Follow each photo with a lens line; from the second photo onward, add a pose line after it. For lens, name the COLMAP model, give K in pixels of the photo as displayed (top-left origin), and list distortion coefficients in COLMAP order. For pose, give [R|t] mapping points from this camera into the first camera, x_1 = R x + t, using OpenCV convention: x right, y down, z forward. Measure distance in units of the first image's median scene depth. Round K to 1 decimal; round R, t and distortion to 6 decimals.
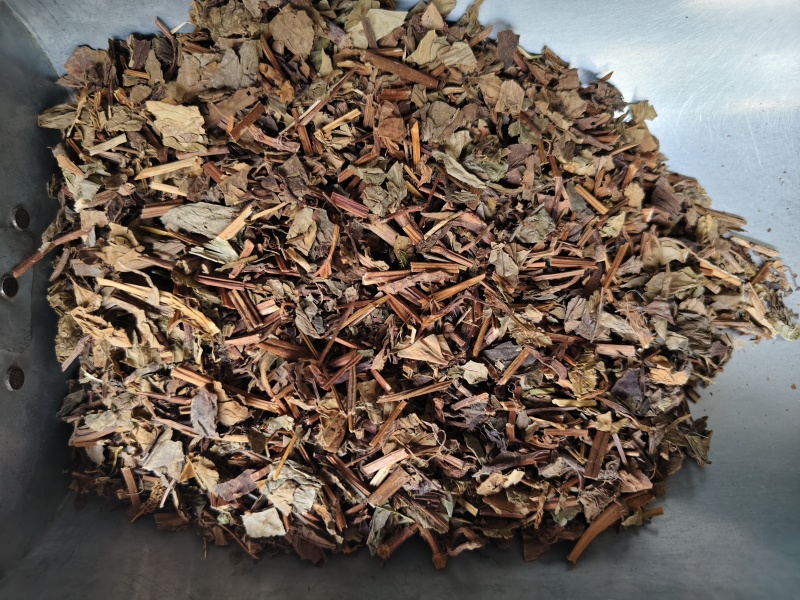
lens RADIAL K [[544.0, 0, 399.8], [0, 544.0, 294.7], [0, 0, 1]] dist [0.006502, -0.064725]
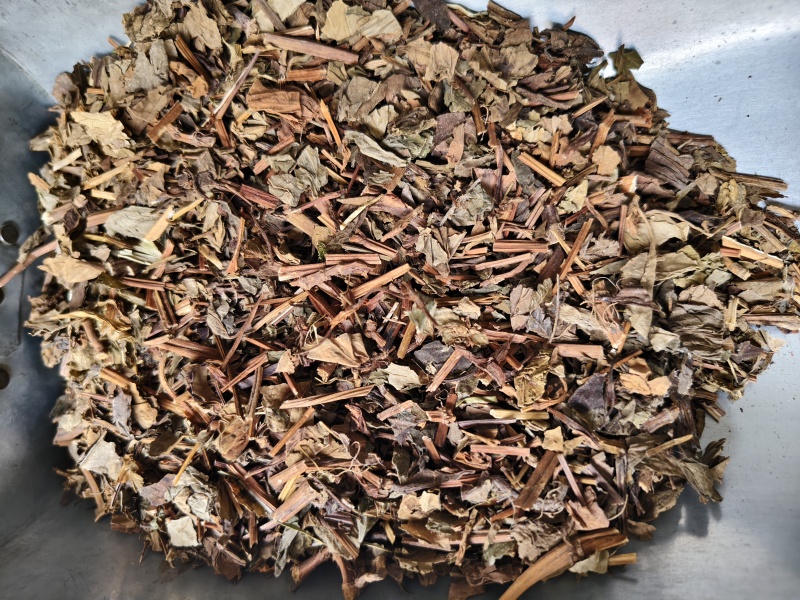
lens RADIAL K [[544.0, 0, 399.8], [0, 544.0, 294.7], [0, 0, 1]] dist [0.006502, -0.064725]
pose [[0.966055, -0.031753, -0.256378, 0.366177], [0.023091, 0.999059, -0.036726, 0.043491], [0.257303, 0.029559, 0.965879, 0.154617]]
